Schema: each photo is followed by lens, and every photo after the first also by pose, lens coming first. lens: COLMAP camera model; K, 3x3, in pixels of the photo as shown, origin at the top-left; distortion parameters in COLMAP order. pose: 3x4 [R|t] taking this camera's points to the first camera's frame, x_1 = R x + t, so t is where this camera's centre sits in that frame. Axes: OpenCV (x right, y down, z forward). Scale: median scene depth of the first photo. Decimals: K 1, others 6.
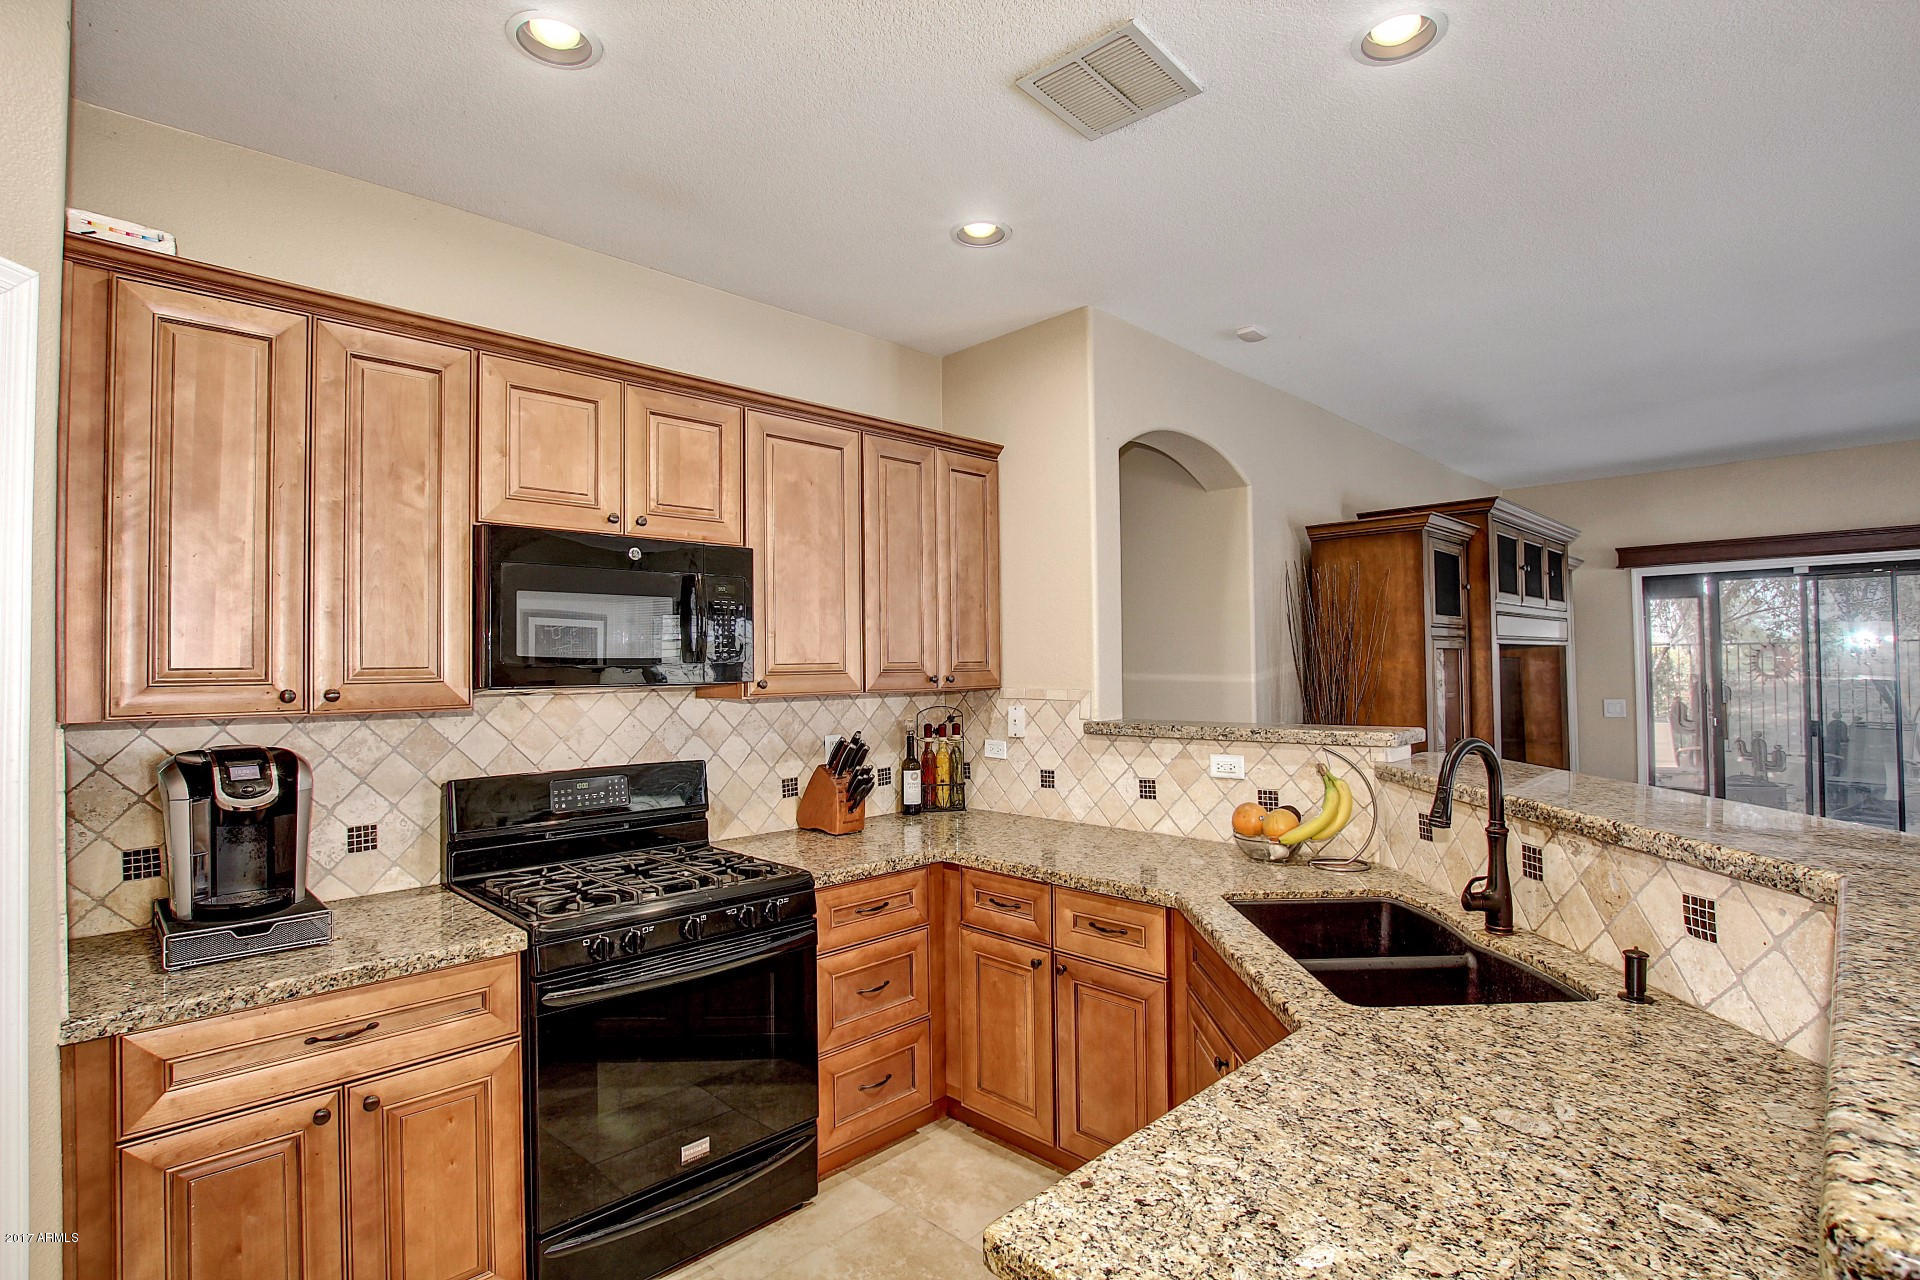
lens RADIAL K [[907.3, 0, 979.4], [0, 907.3, 628.2], [0, 0, 1]] dist [-0.034145, 0.003417]
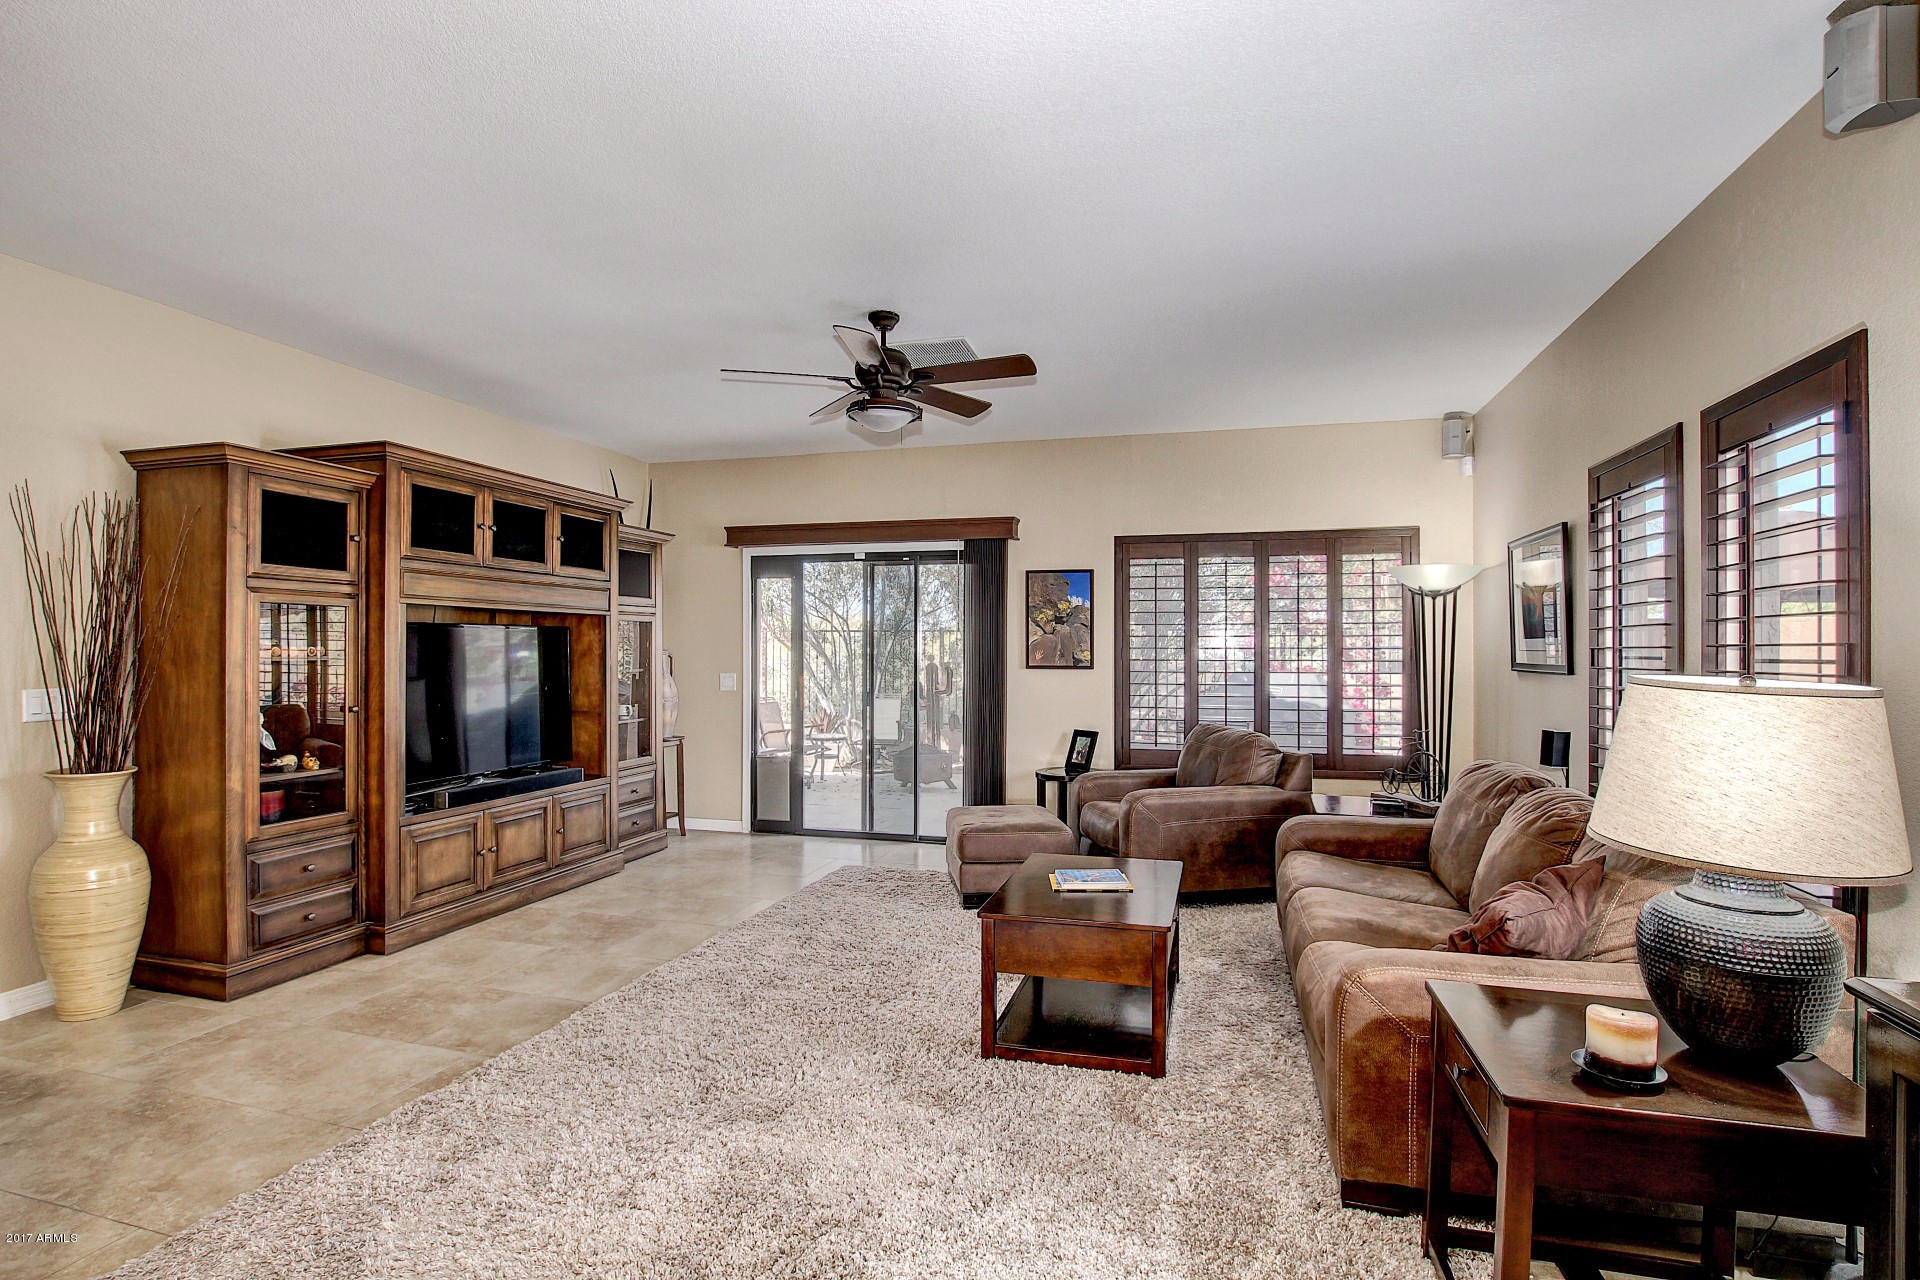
lens RADIAL K [[907.3, 0, 940.2], [0, 907.3, 638.6], [0, 0, 1]] dist [-0.034145, 0.003417]
pose [[0.878966, 0.022935, 0.476333, 0.883512], [-0.035985, 0.999185, 0.018292, 0.023720], [-0.475525, -0.033219, 0.879075, -0.098241]]
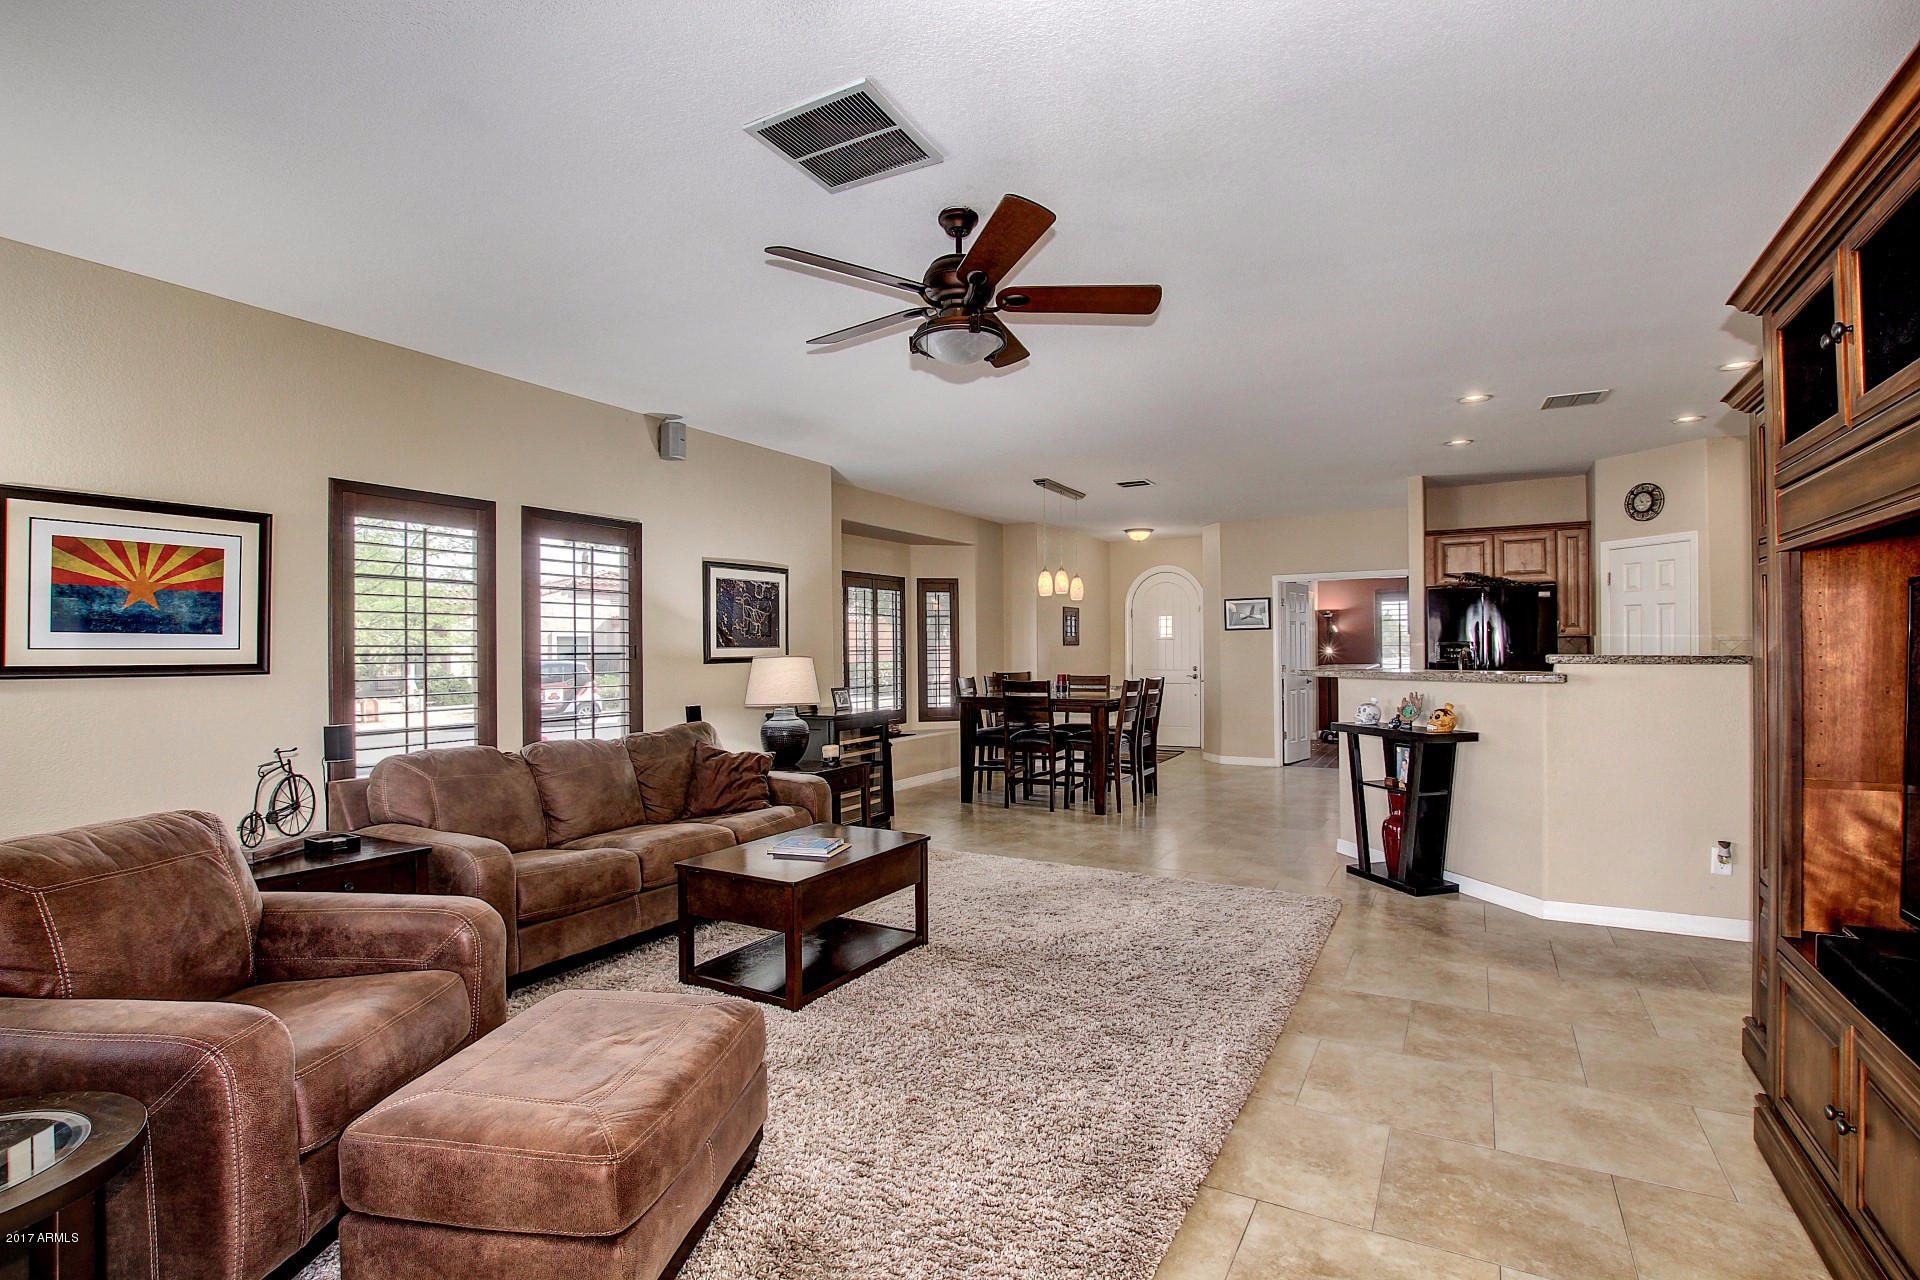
lens RADIAL K [[907.3, 0, 929.3], [0, 907.3, 645.9], [0, 0, 1]] dist [-0.034145, 0.003417]
pose [[-0.973572, 0.018735, -0.227612, 1.636352], [0.029801, 0.998530, -0.045278, 0.110372], [0.226429, -0.050864, -0.972699, 1.908322]]
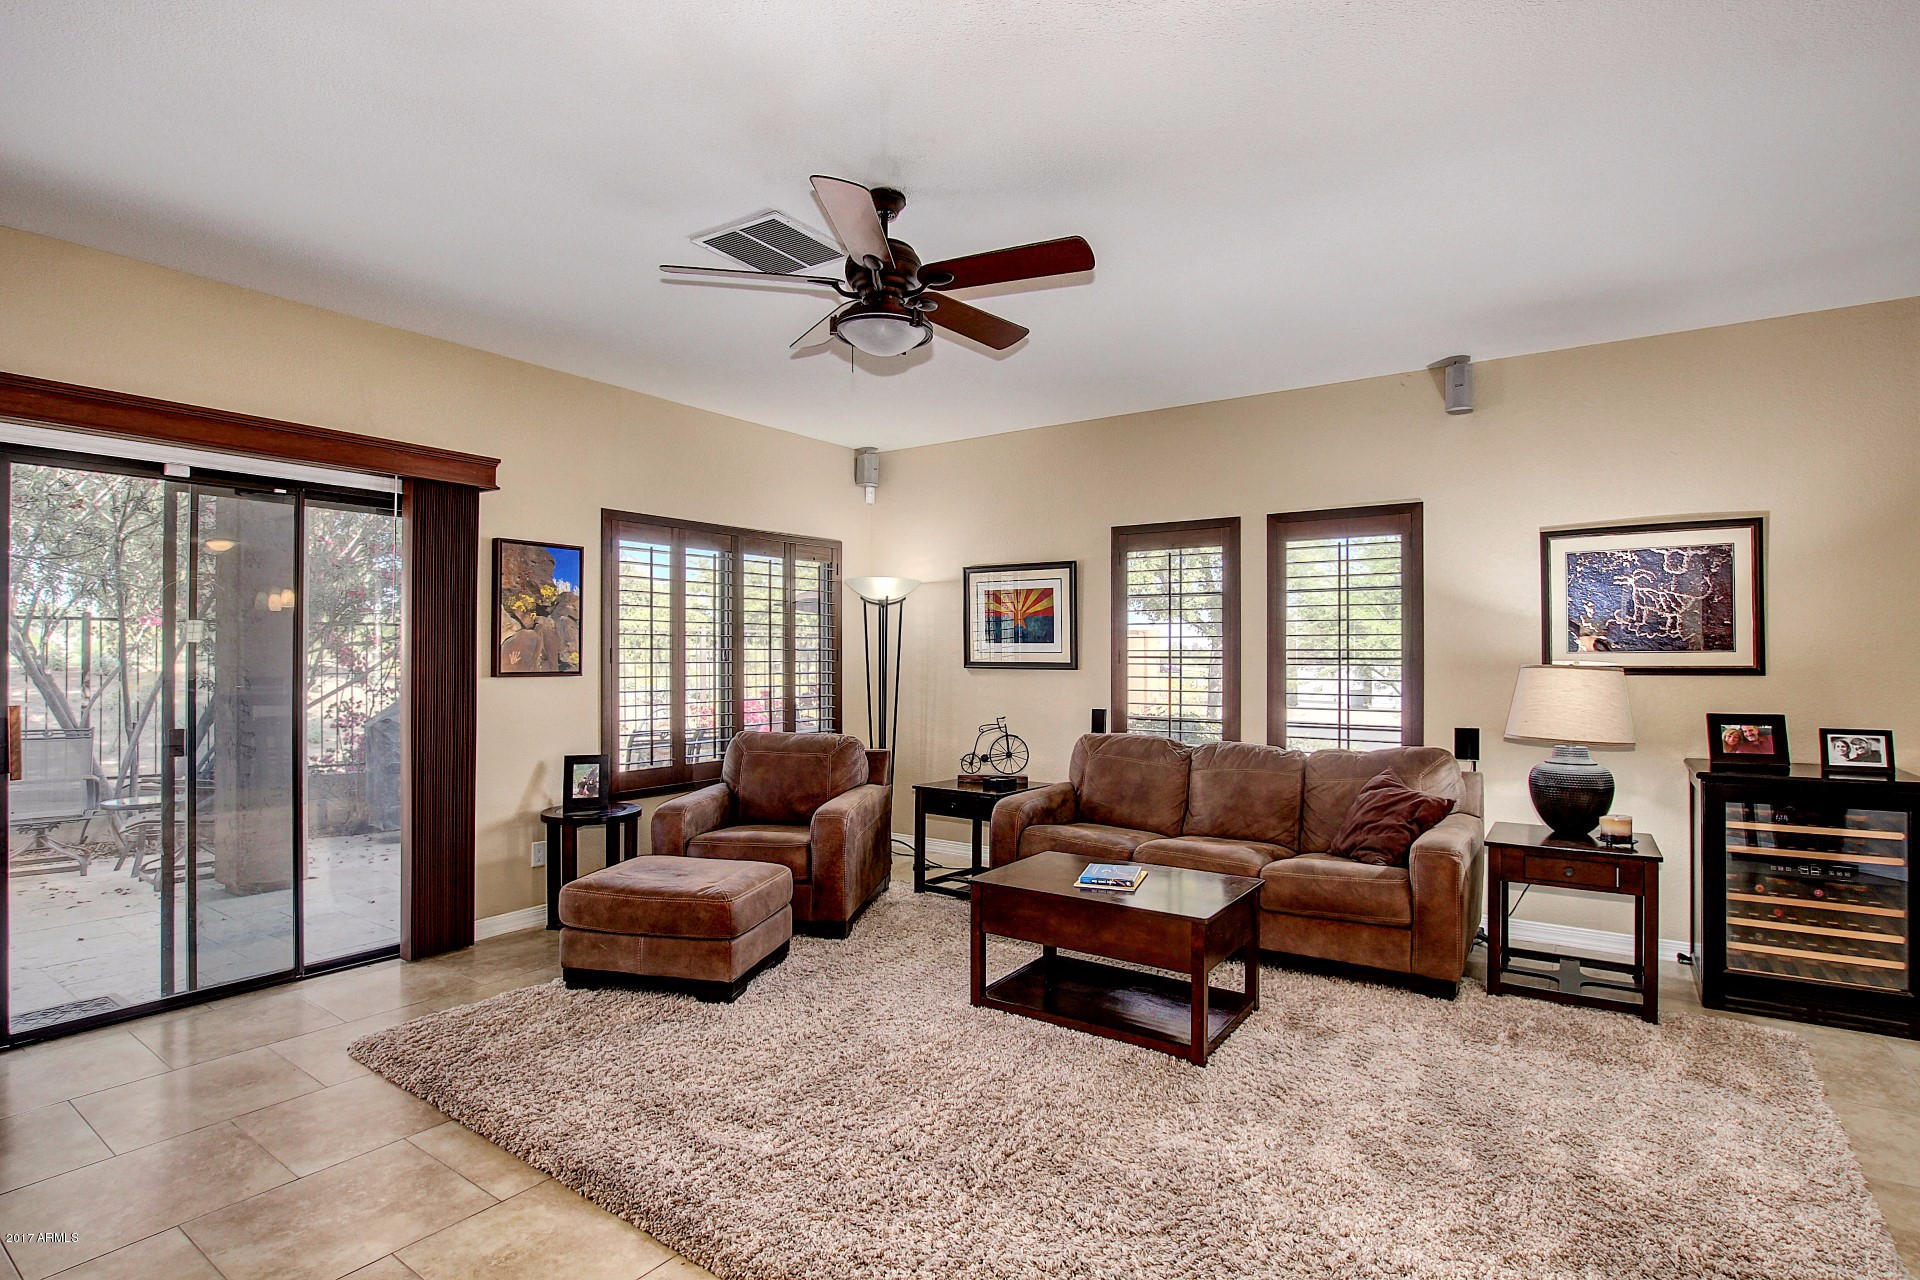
lens RADIAL K [[907.3, 0, 962.7], [0, 907.3, 647.4], [0, 0, 1]] dist [-0.034145, 0.003417]
pose [[-0.176035, 0.017470, 0.984229, 0.520017], [-0.039465, 0.998913, -0.024789, 0.077433], [-0.983592, -0.043206, -0.175155, 1.089715]]
